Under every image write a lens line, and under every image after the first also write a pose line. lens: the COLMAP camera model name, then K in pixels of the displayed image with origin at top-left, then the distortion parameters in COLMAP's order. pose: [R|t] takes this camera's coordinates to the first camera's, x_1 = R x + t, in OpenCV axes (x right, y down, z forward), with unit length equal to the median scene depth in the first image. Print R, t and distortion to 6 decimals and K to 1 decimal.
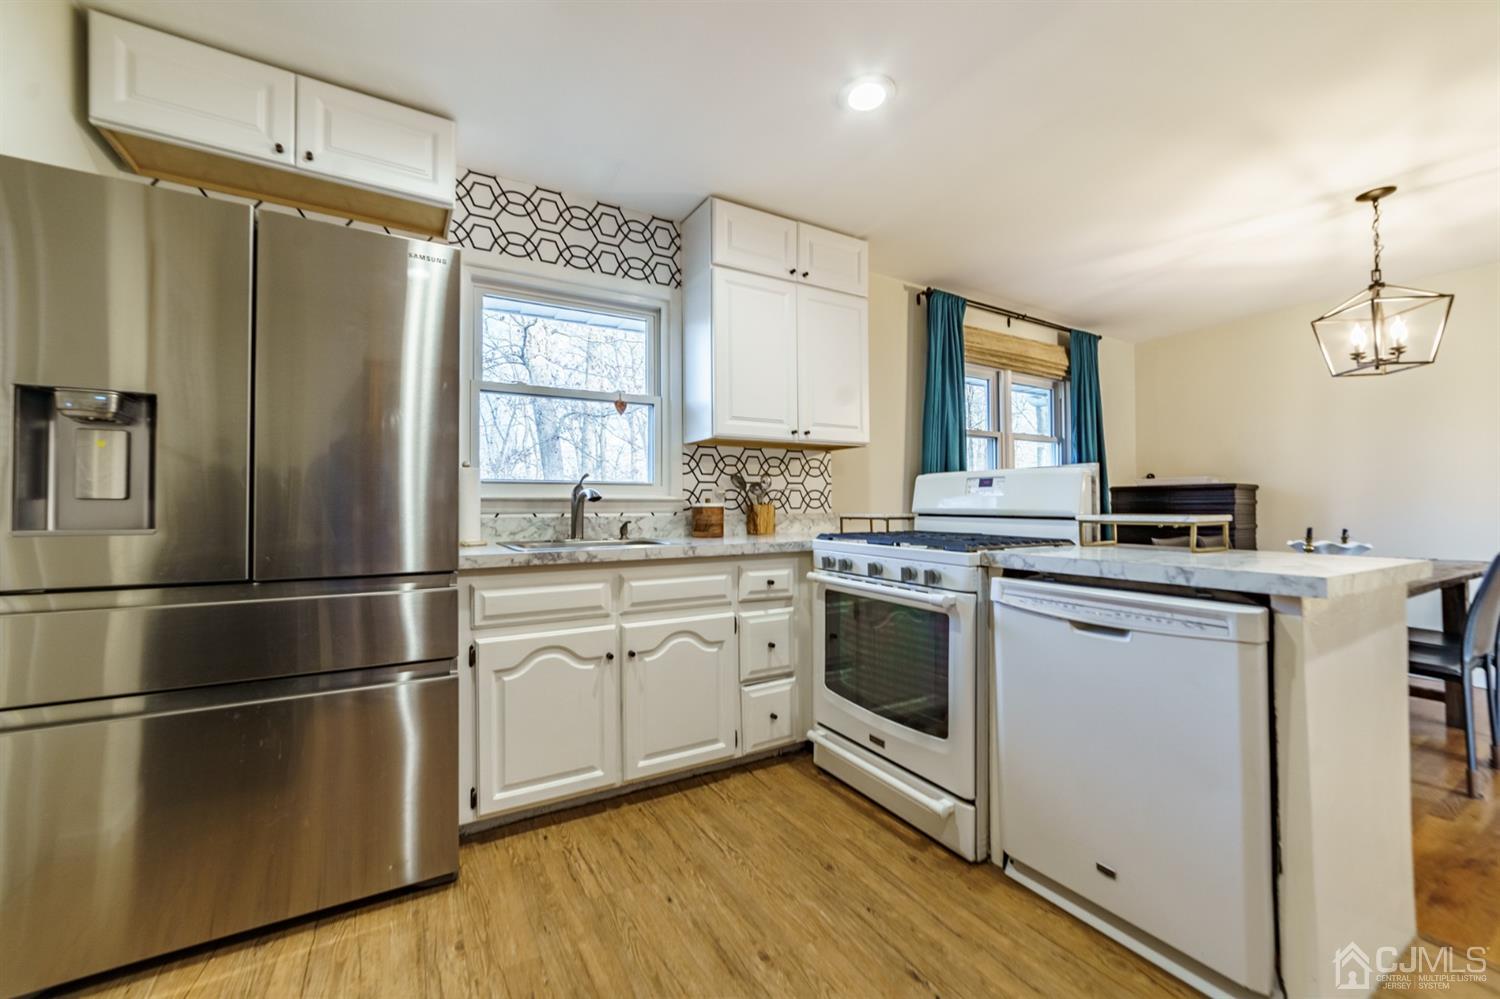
lens RADIAL K [[591.9, 0, 742.5], [0, 591.9, 496.9], [0, 0, 1]] dist [-0.004970, -0.000209]
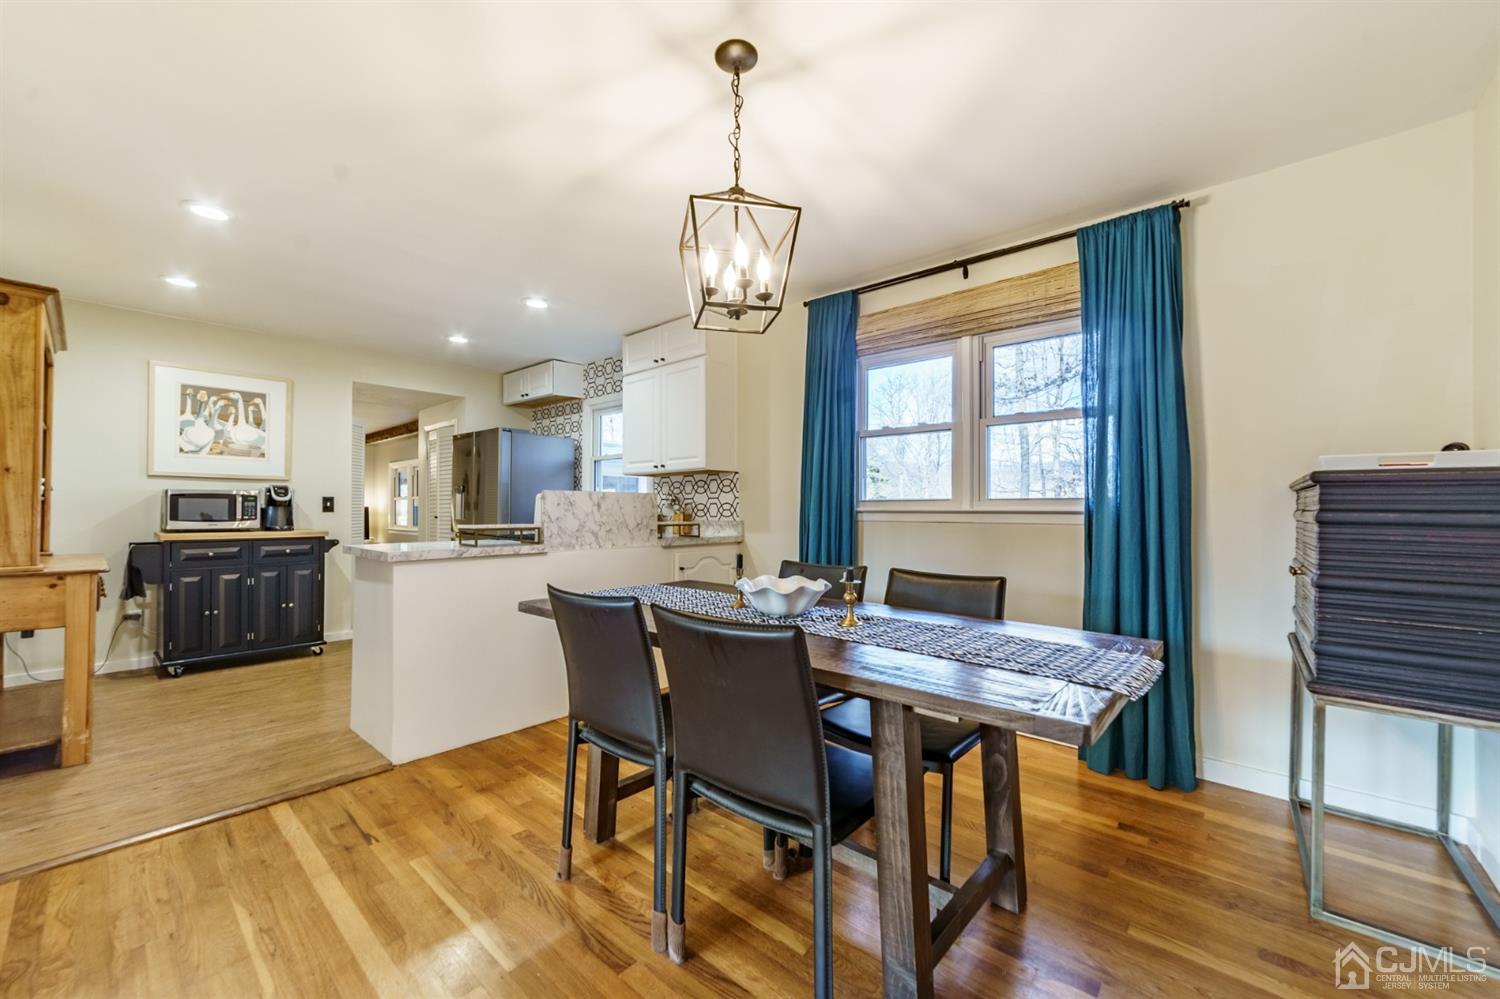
lens RADIAL K [[604.8, 0, 743.4], [0, 604.8, 506.0], [0, 0, 1]] dist [-0.016284, 0.019263]
pose [[0.302537, -0.006826, -0.953113, 1.697406], [0.010944, 0.999933, -0.003687, 0.000506], [0.953075, -0.009315, 0.302591, 0.771701]]
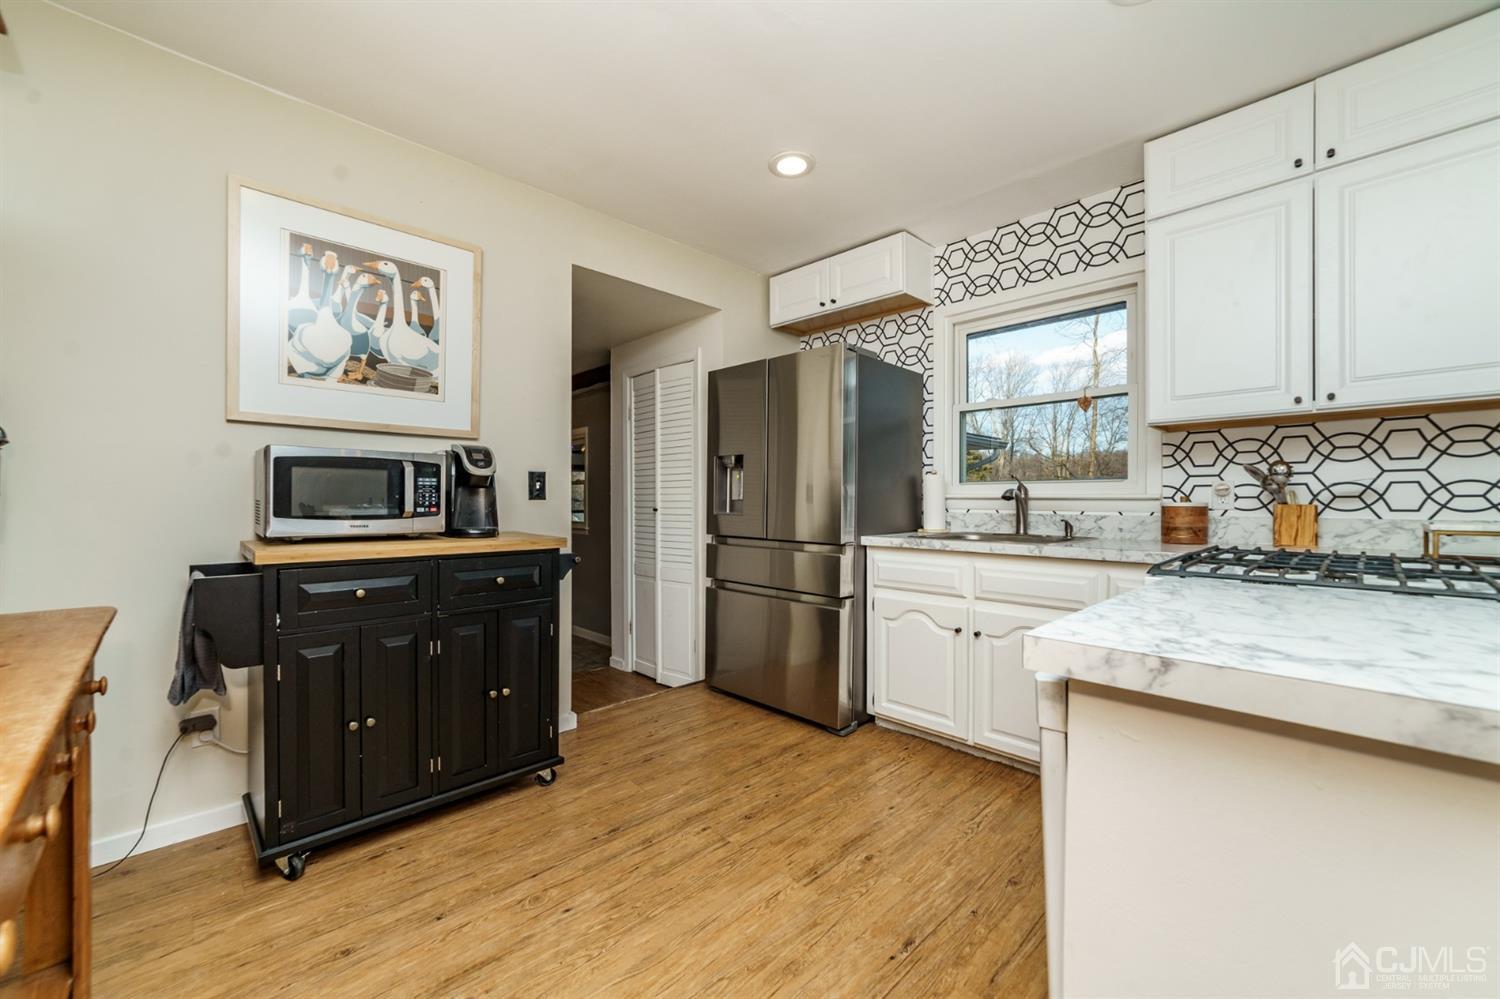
lens RADIAL K [[584.9, 0, 747.9], [0, 584.9, 502.1], [0, 0, 1]] dist [-0.000210, 0.000018]
pose [[0.250041, 0.005300, -0.968221, 0.604583], [0.009232, 0.999927, 0.007857, -0.001518], [0.968191, -0.010903, 0.249974, 0.221844]]
